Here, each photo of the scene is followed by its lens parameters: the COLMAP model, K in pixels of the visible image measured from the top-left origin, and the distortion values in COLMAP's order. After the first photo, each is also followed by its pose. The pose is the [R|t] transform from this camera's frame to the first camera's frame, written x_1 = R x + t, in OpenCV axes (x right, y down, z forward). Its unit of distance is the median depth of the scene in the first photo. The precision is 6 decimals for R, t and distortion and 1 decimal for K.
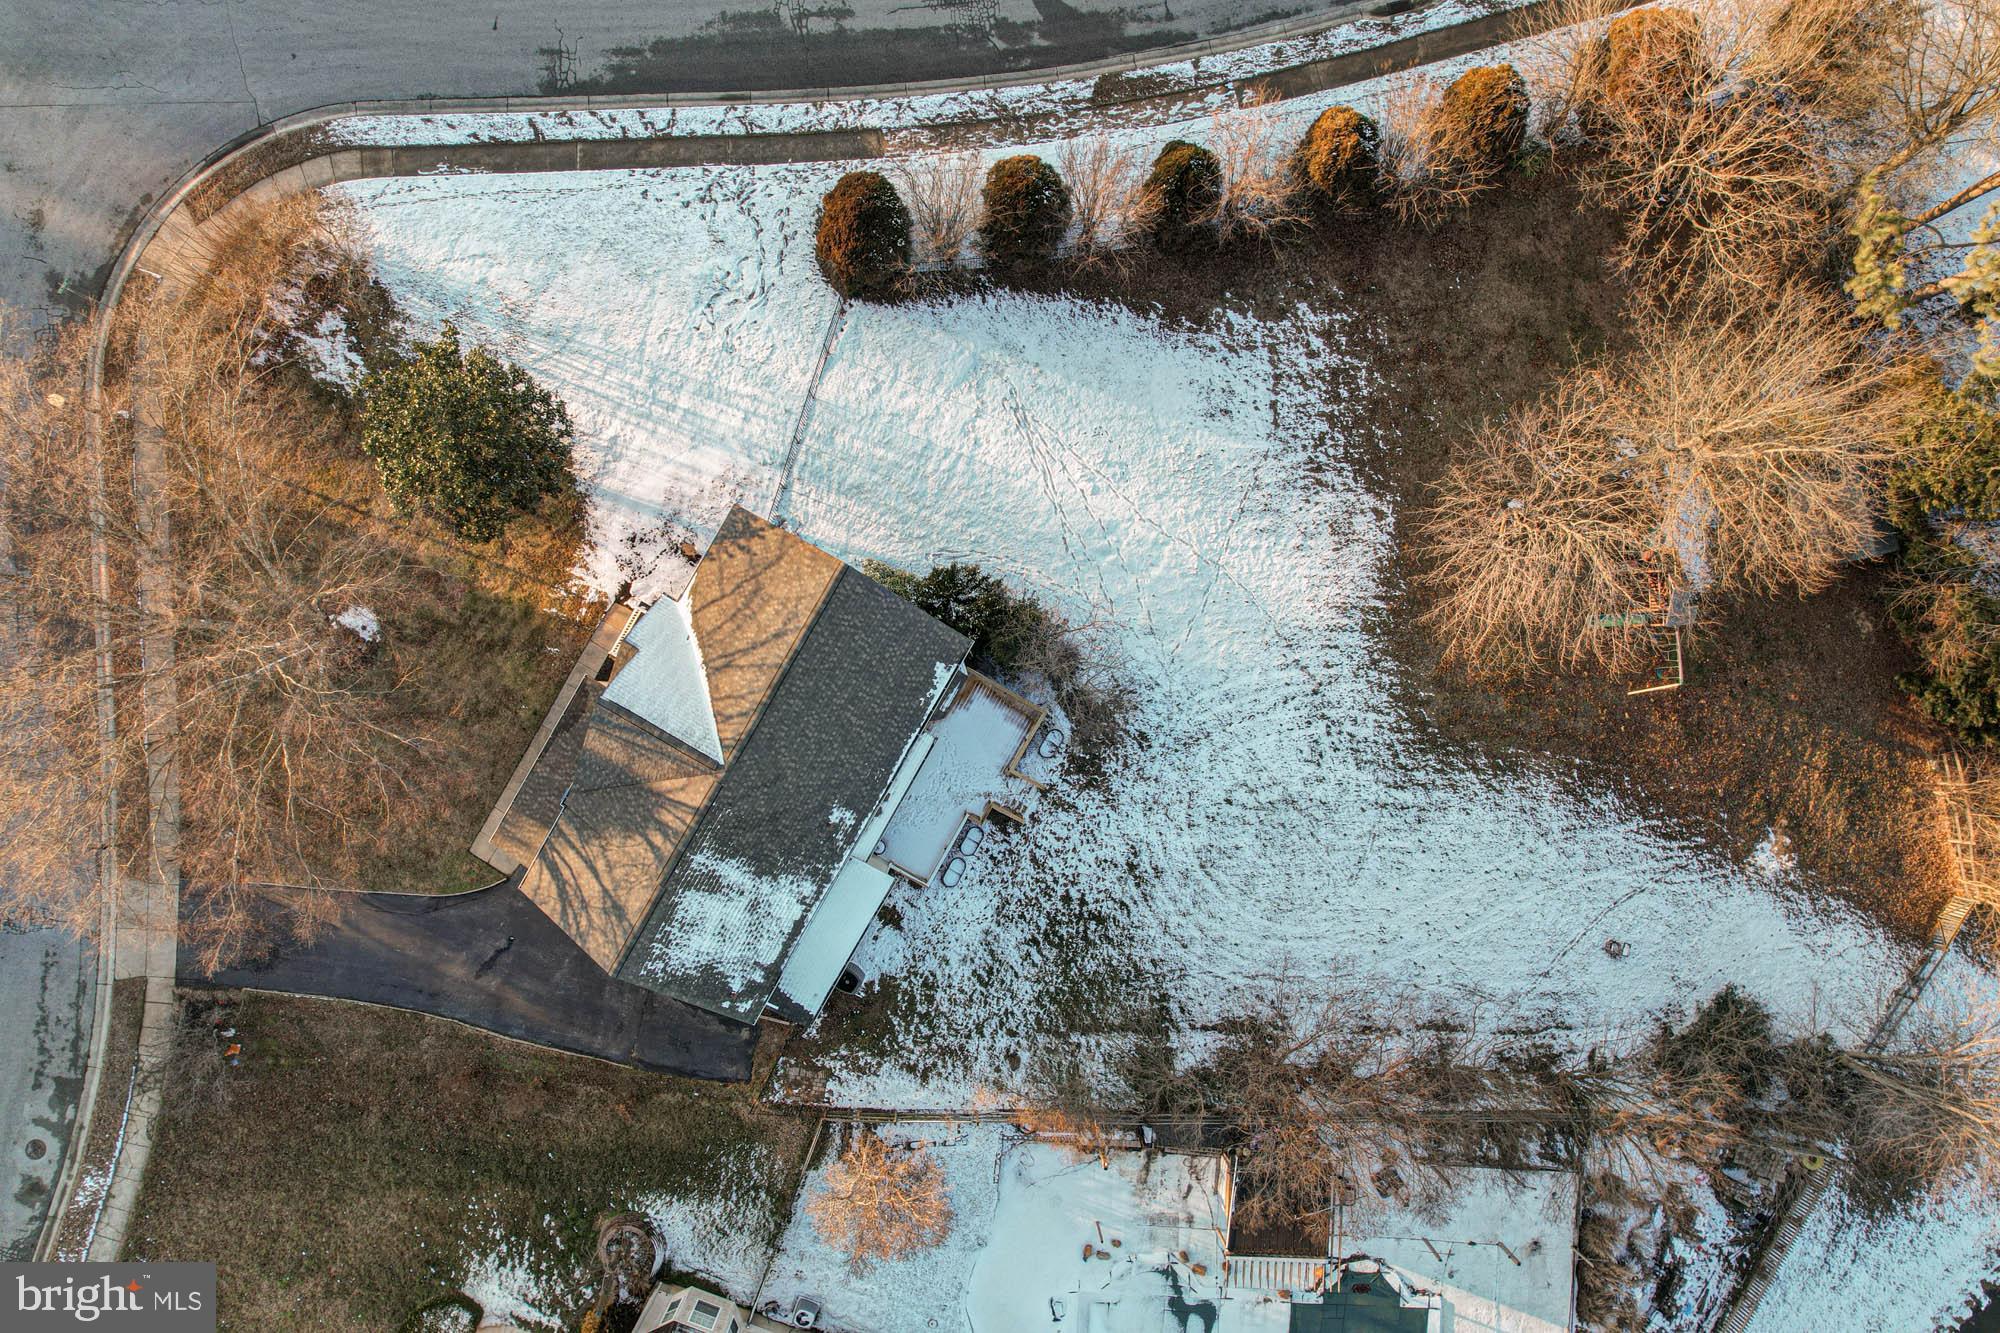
lens RADIAL K [[1278.7, 0, 992.1], [0, 1278.7, 687.5], [0, 0, 1]] dist [-0.074618, 0.064669]
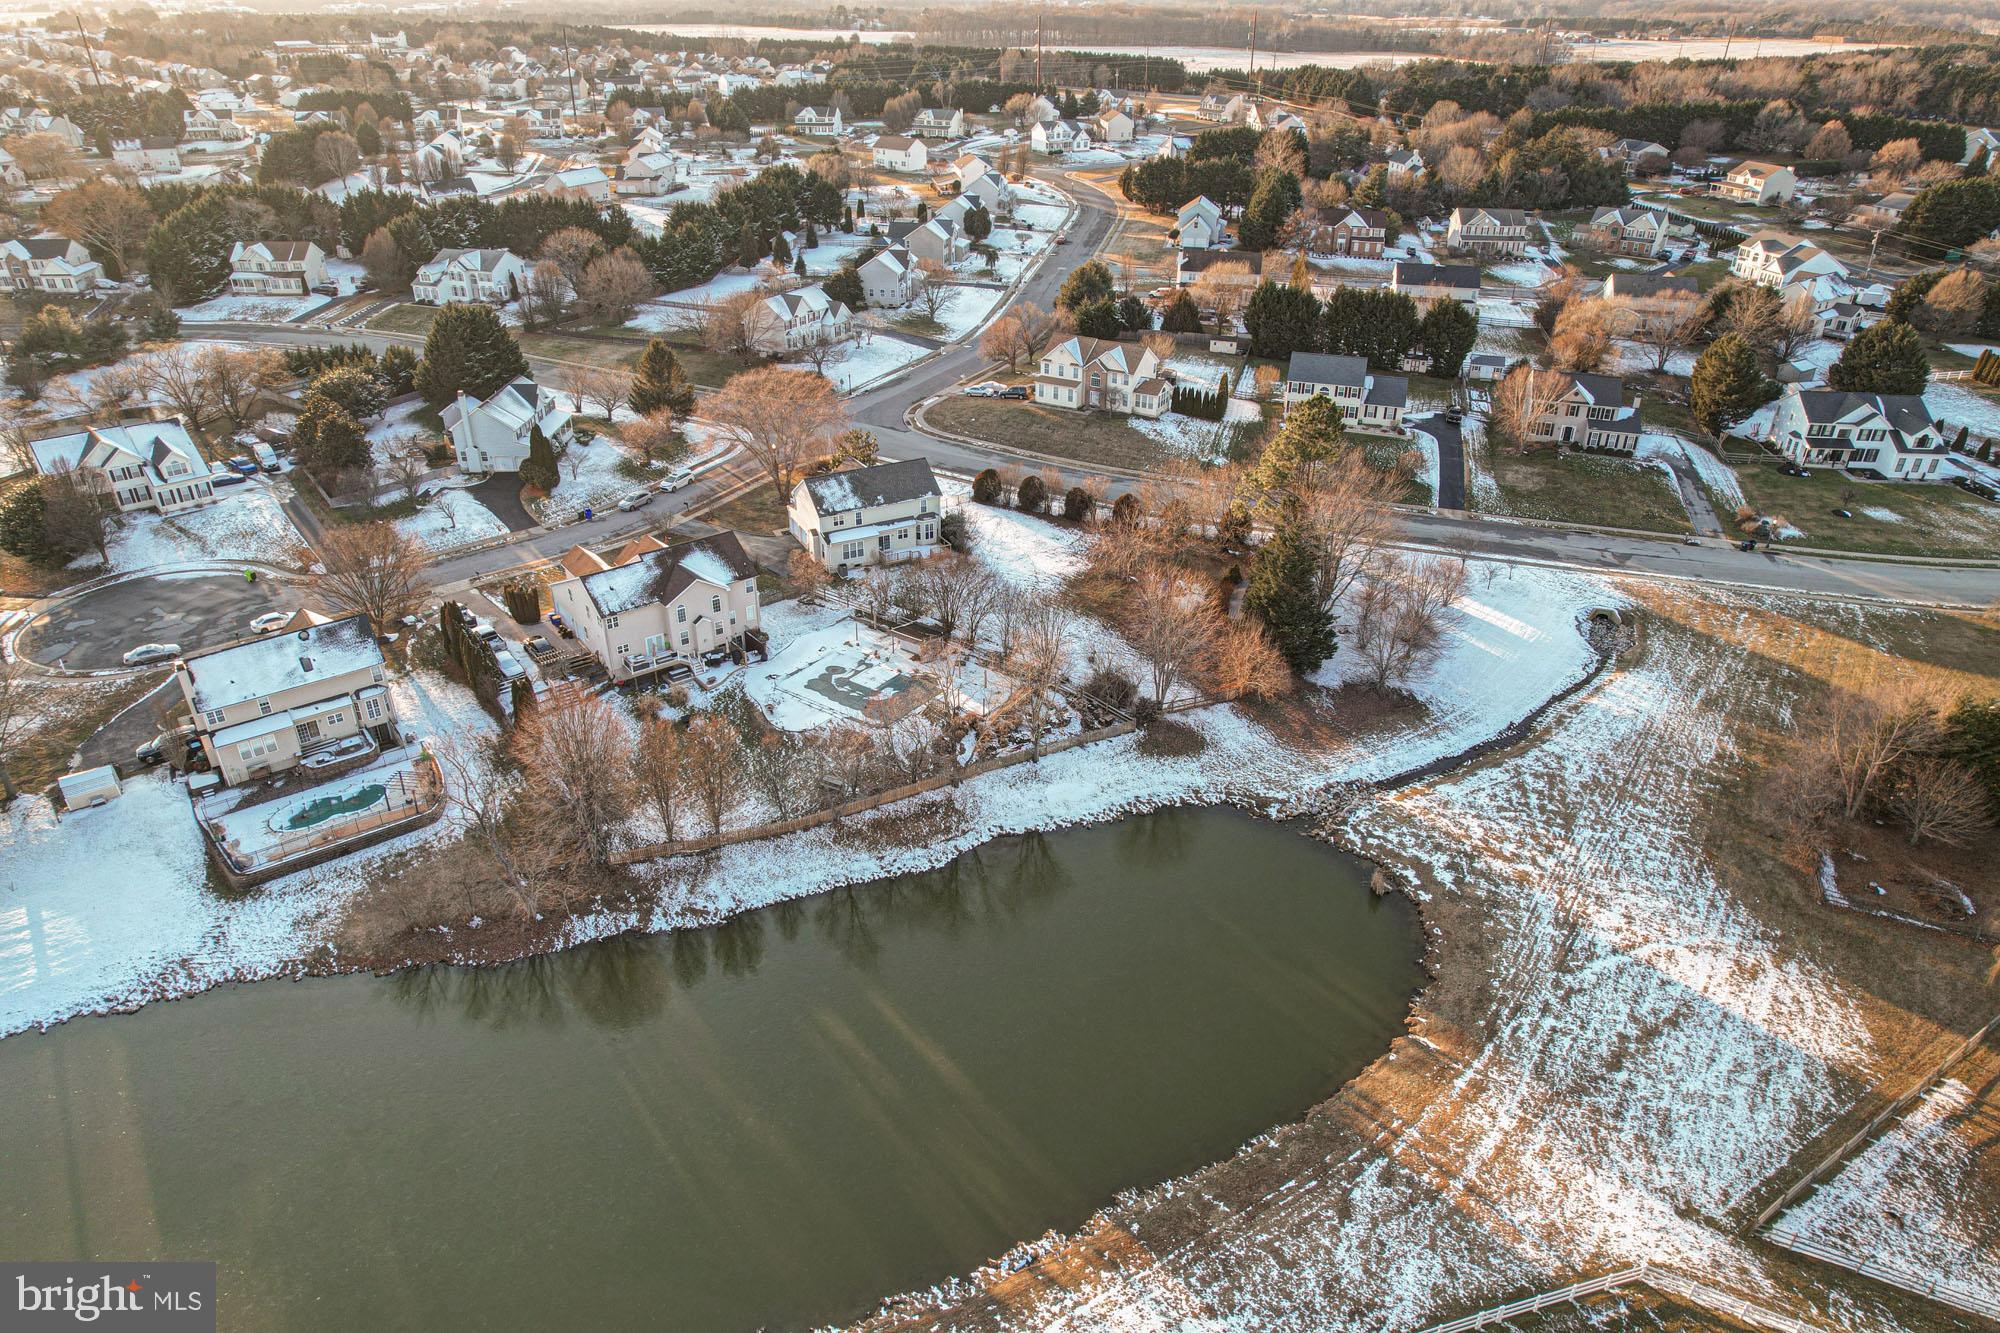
lens RADIAL K [[1278.7, 0, 992.1], [0, 1278.7, 687.5], [0, 0, 1]] dist [-0.074618, 0.064669]
pose [[0.842679, 0.251160, -0.476247, 1.588368], [-0.538180, 0.419138, -0.731222, 2.234781], [0.015959, 0.872492, 0.488368, -0.172897]]
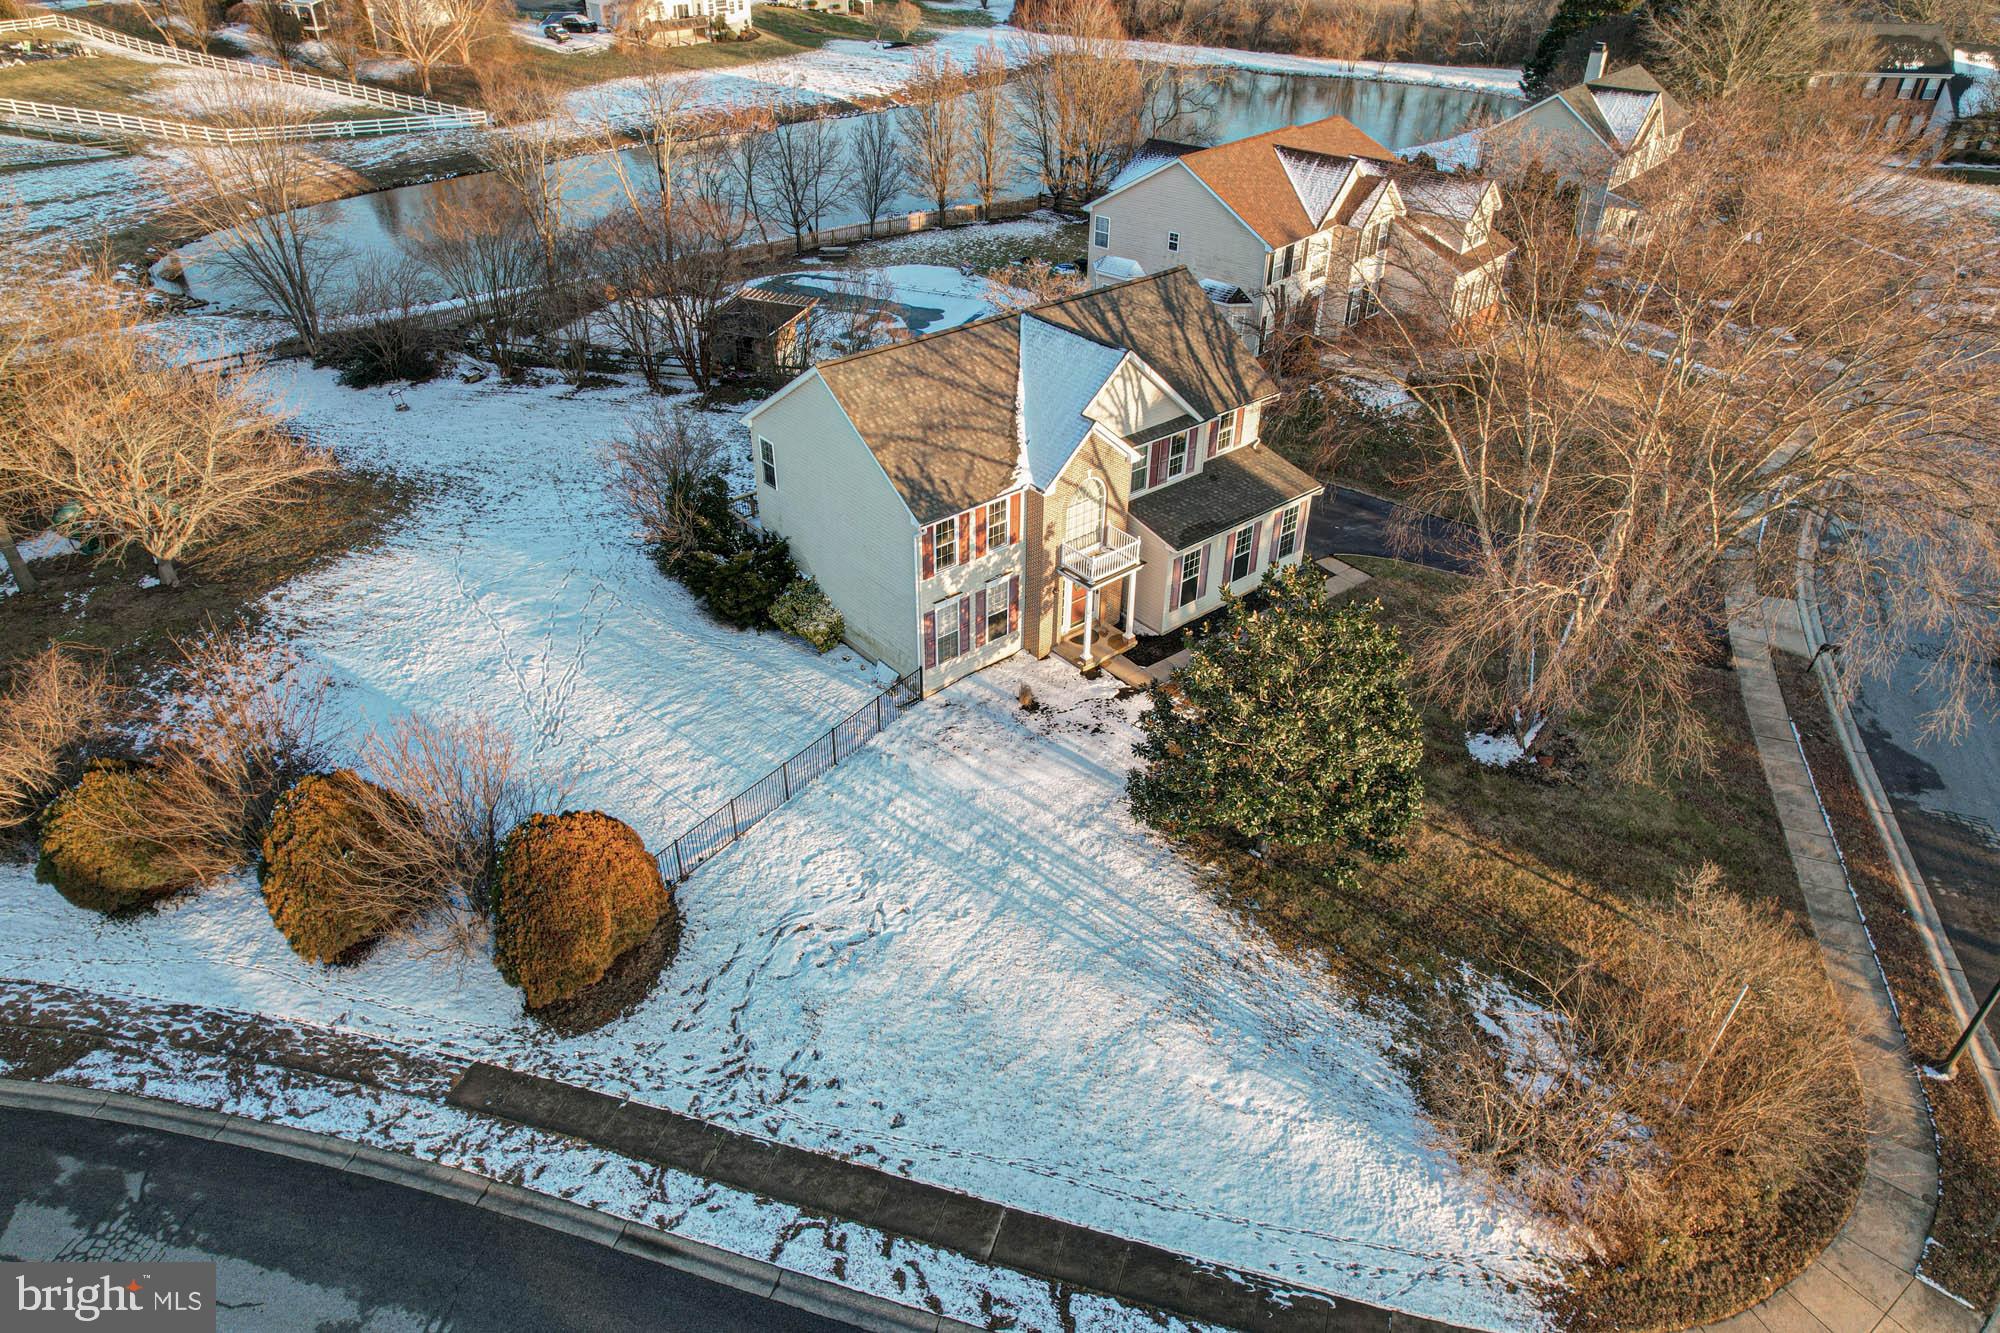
lens RADIAL K [[1278.7, 0, 992.1], [0, 1278.7, 687.5], [0, 0, 1]] dist [-0.074618, 0.064669]
pose [[-0.939710, -0.213156, 0.267412, -0.410731], [0.341124, -0.529260, 0.776864, -0.685042], [-0.024063, 0.821248, 0.570064, 0.551530]]
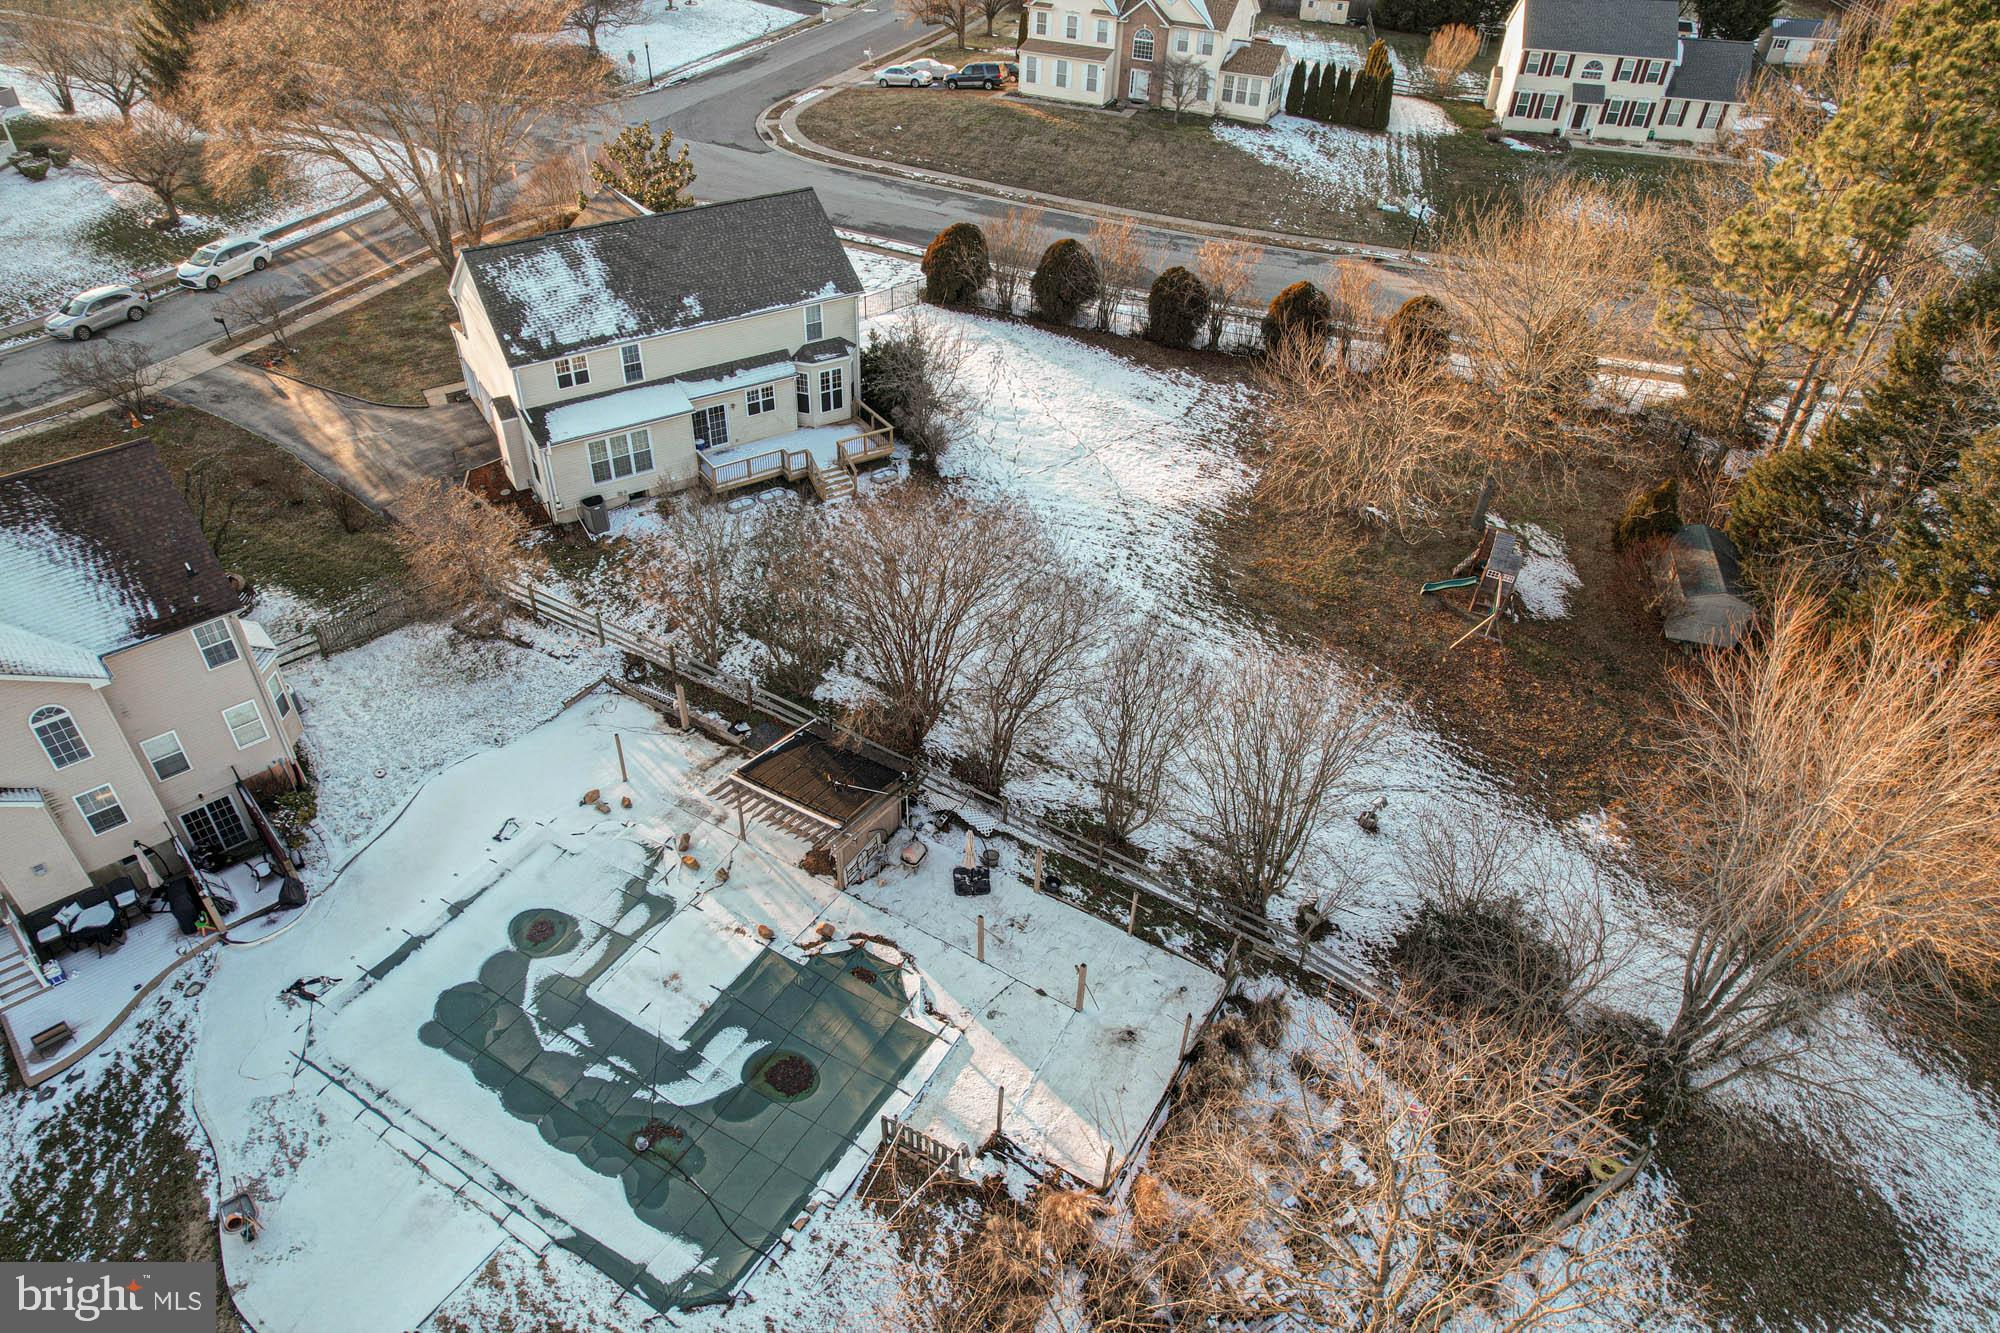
lens RADIAL K [[1278.7, 0, 992.1], [0, 1278.7, 687.5], [0, 0, 1]] dist [-0.074618, 0.064669]
pose [[0.888513, 0.293553, -0.352664, 0.562219], [-0.458734, 0.550860, -0.697220, 0.855880], [-0.010403, 0.781268, 0.624109, 0.459749]]
